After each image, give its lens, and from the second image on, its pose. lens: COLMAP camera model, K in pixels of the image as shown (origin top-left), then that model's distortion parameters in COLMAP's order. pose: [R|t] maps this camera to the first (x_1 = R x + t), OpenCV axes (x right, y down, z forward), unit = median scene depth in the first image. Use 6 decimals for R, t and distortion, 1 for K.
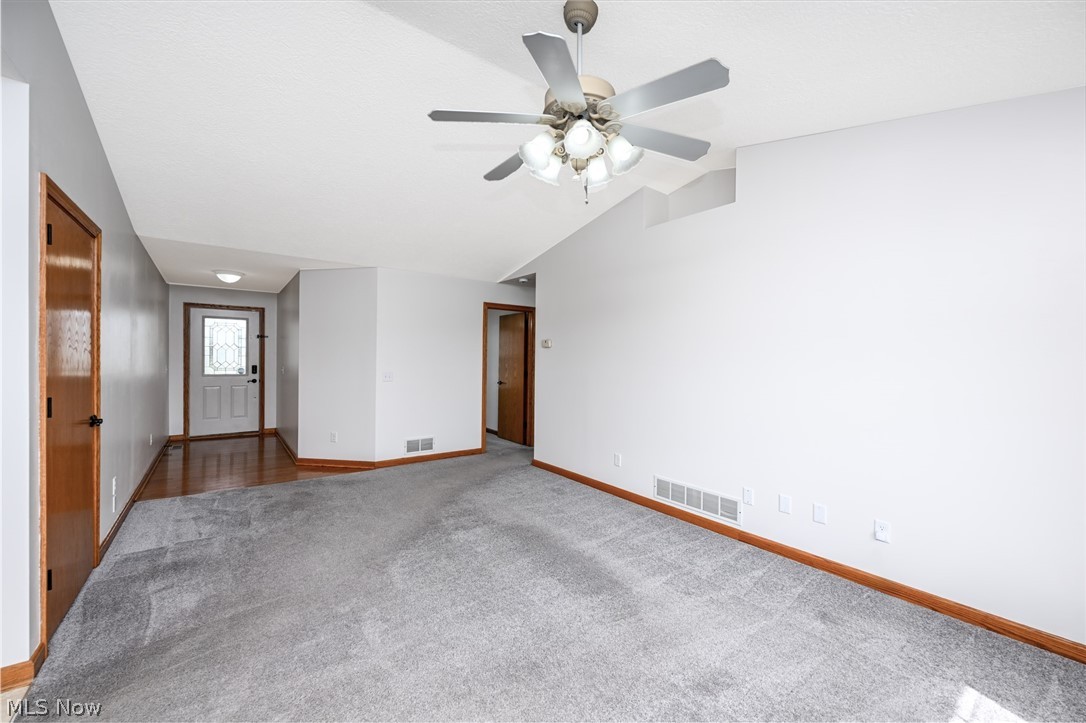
lens RADIAL K [[426.4, 0, 543.0], [0, 426.4, 362.9], [0, 0, 1]] dist [-0.000246, -0.000514]
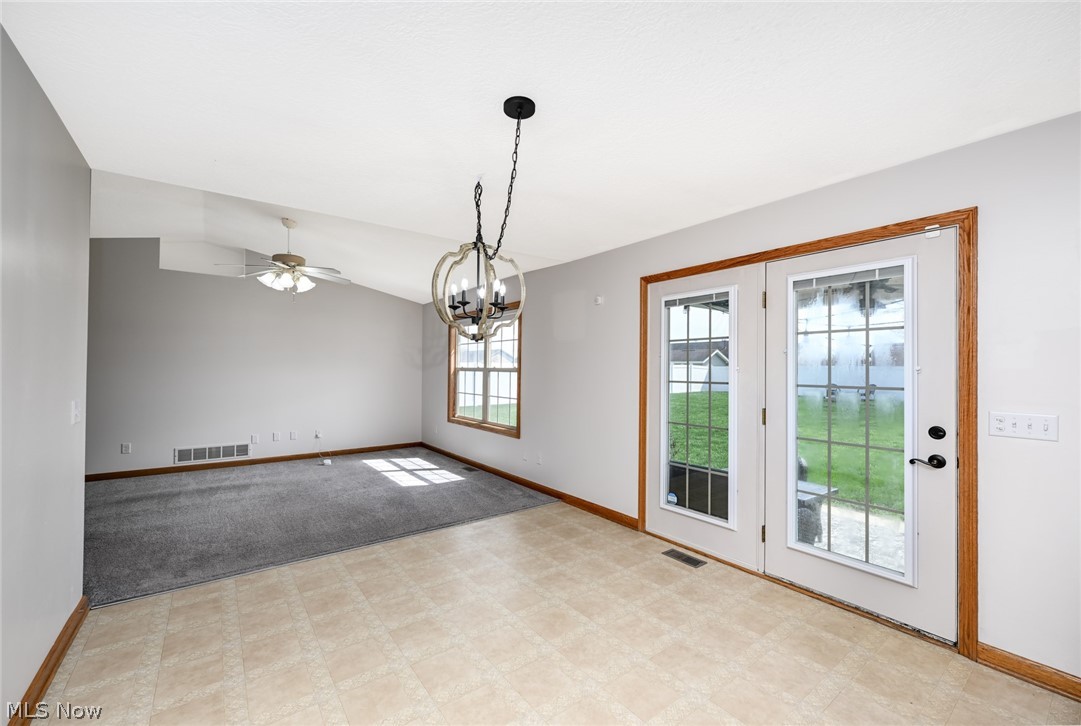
lens RADIAL K [[435.0, 0, 536.6], [0, 435.0, 366.4], [0, 0, 1]] dist [-0.000989, -0.000033]
pose [[0.003403, -0.004173, 0.999986, -1.267976], [0.000650, 0.999991, 0.004171, -0.016005], [-0.999994, 0.000636, 0.003406, -0.224490]]
